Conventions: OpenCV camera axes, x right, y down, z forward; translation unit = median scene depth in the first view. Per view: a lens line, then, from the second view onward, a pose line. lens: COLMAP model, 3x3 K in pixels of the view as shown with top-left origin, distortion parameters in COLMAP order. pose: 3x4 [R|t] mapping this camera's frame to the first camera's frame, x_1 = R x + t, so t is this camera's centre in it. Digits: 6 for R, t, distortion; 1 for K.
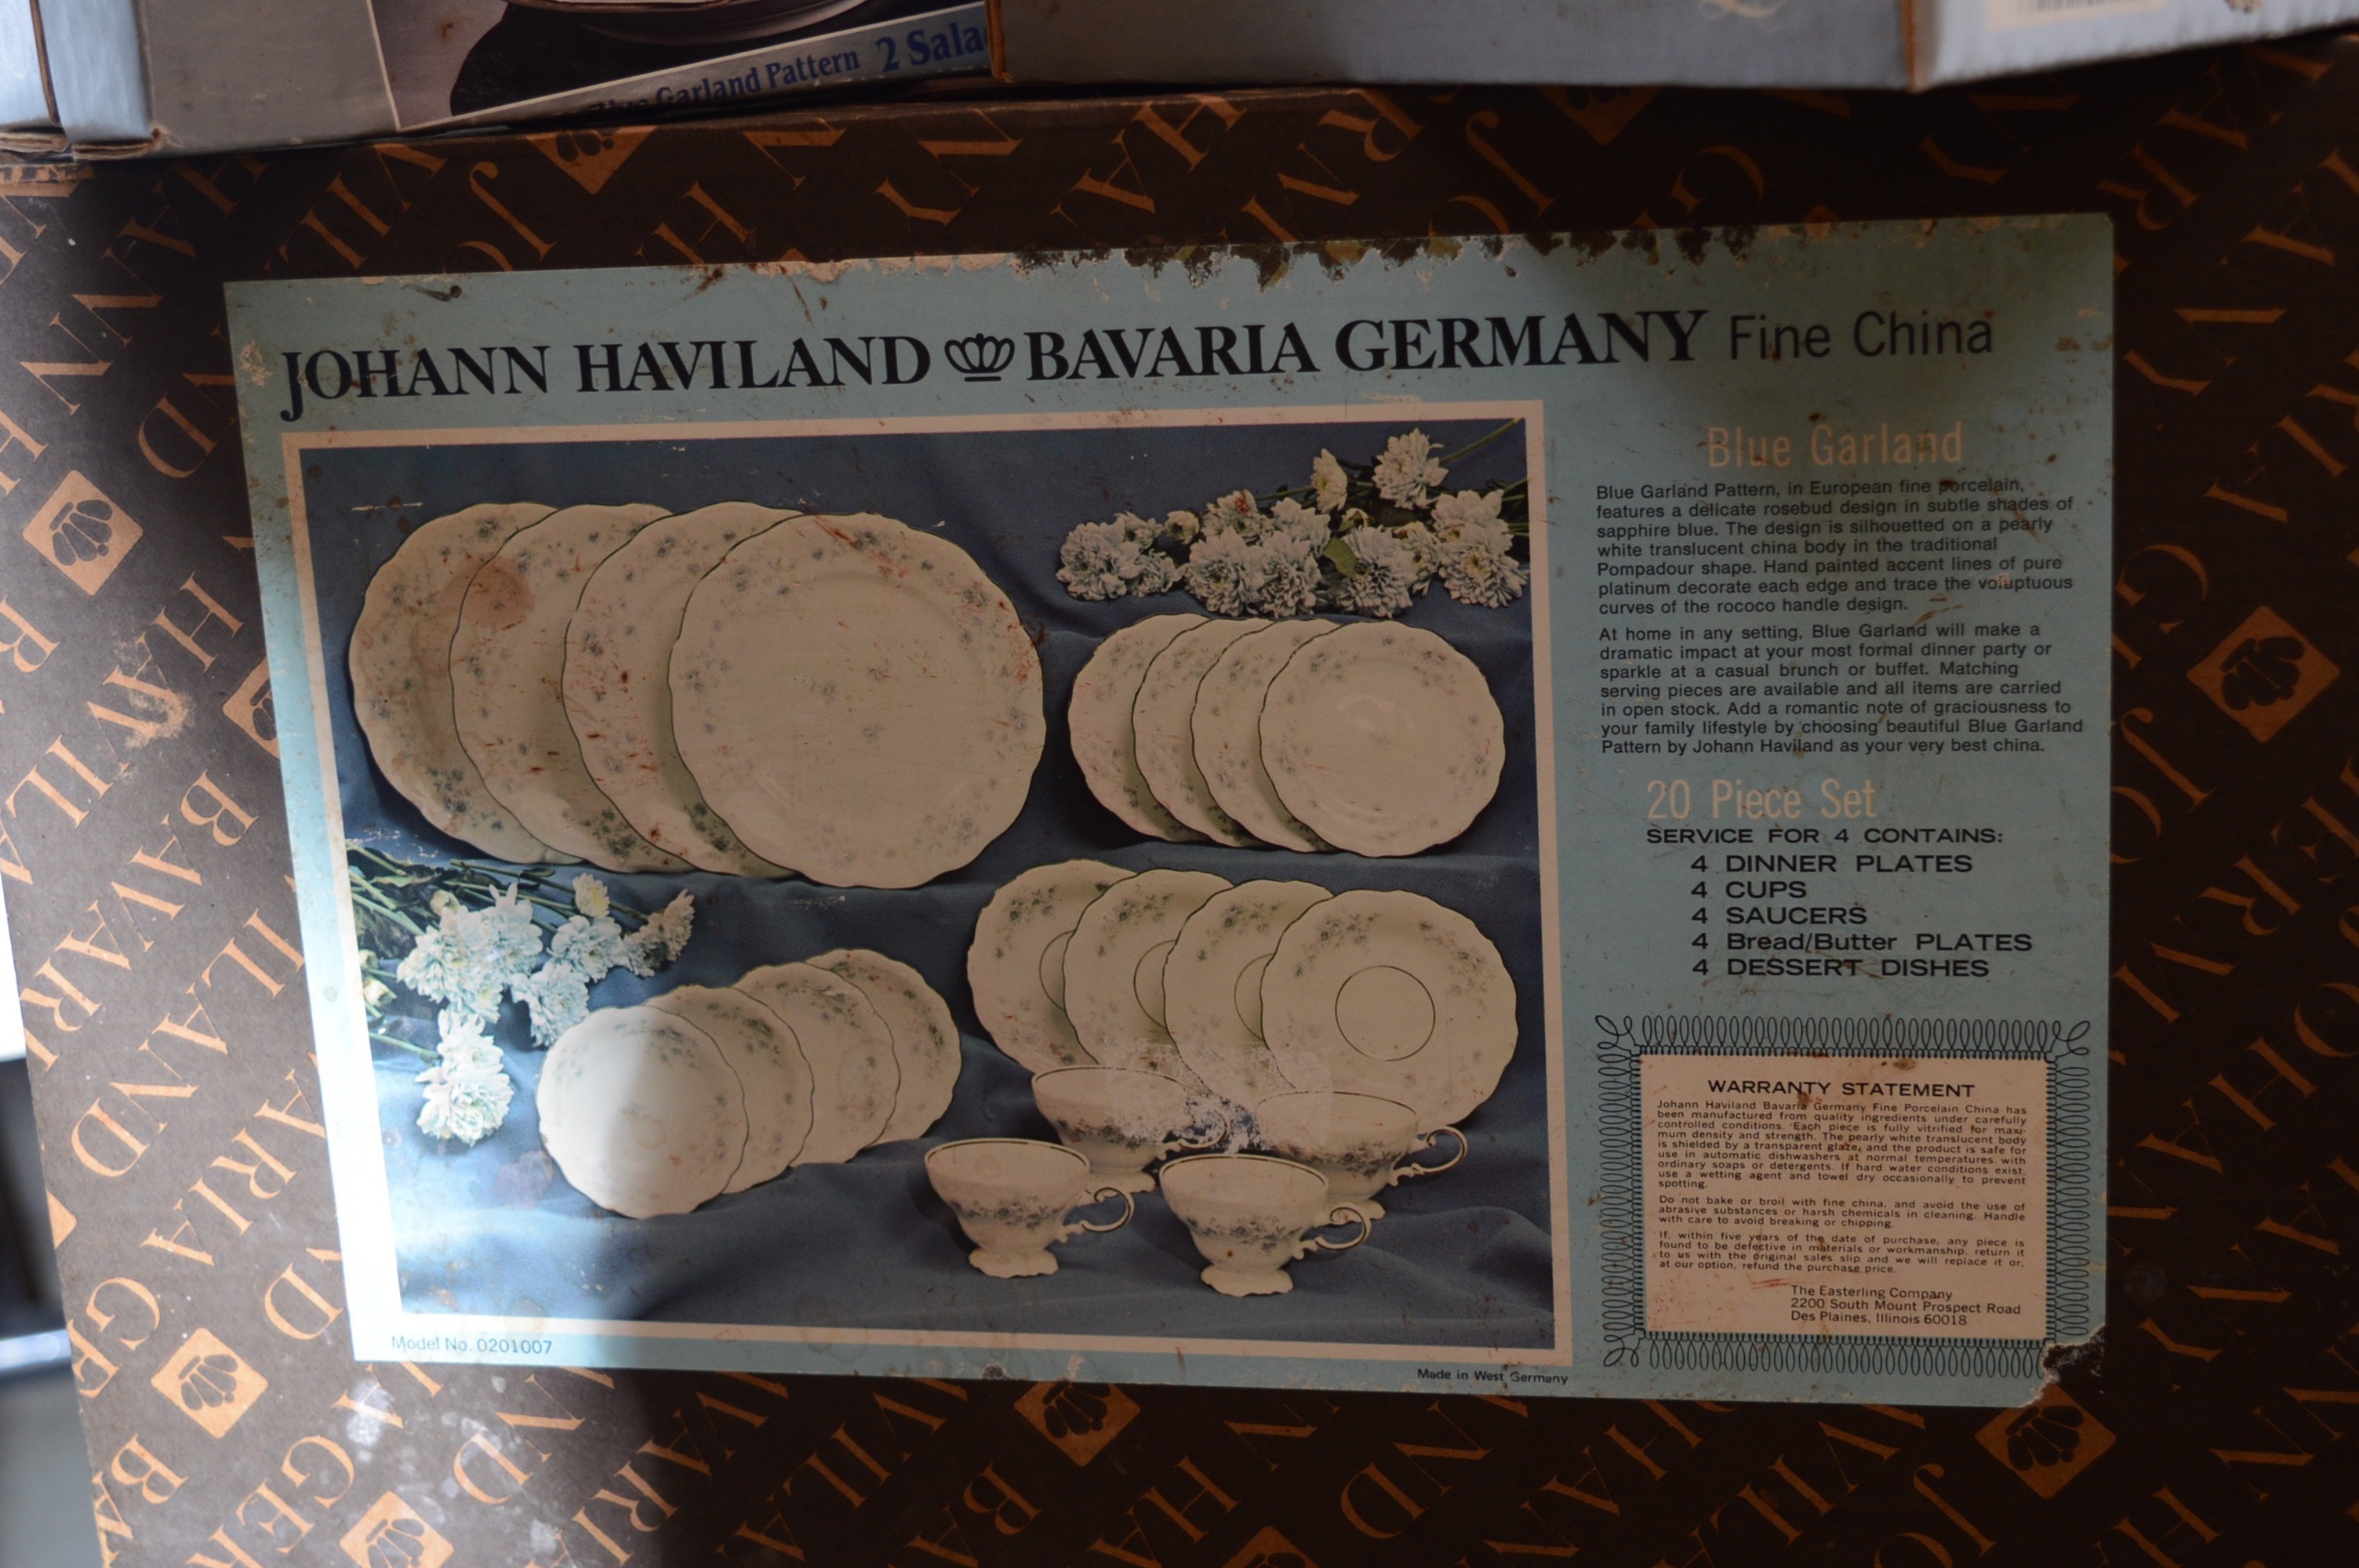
lens RADIAL K [[3493.9, 0, 1179.5], [0, 3493.9, 784.0], [0, 0, 1]] dist [-0.039017, 0.029881]
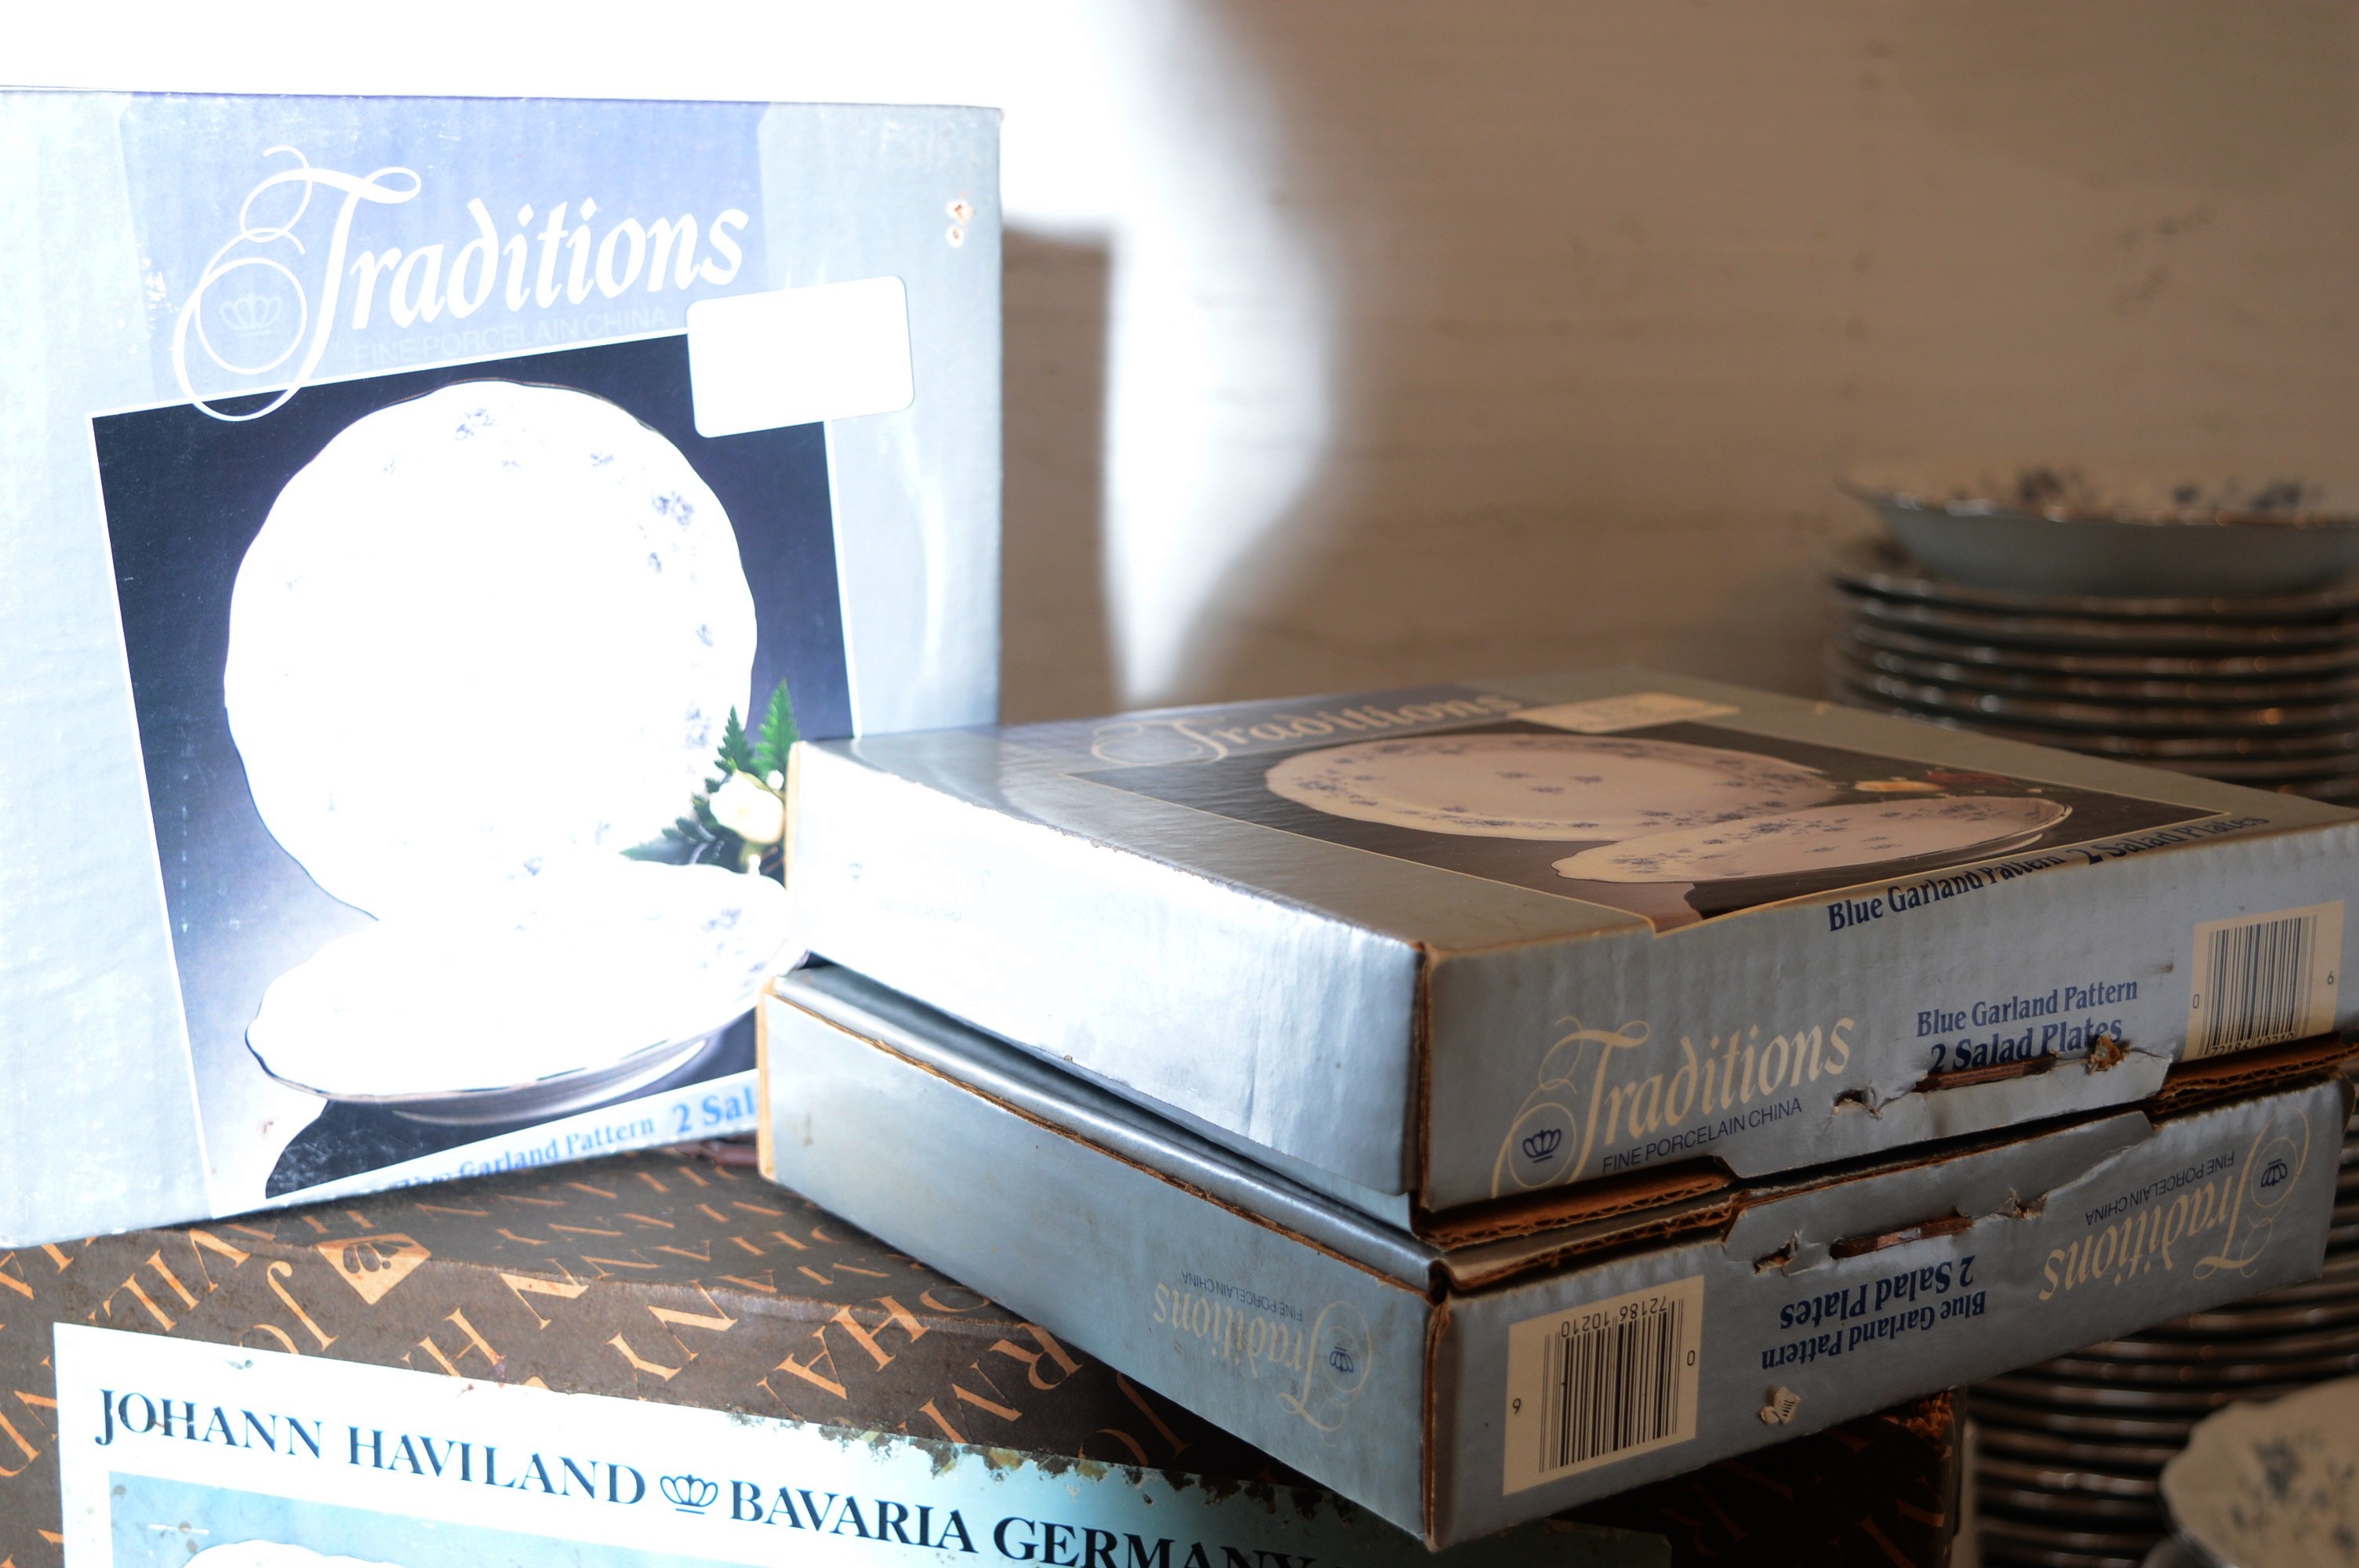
lens RADIAL K [[3493.9, 0, 1179.5], [0, 3493.9, 784.0], [0, 0, 1]] dist [-0.039017, 0.029881]
pose [[0.993629, 0.096342, -0.058478, 0.144969], [-0.097934, 0.994879, -0.024993, -0.340088], [0.055770, 0.030561, 0.997976, -0.121408]]
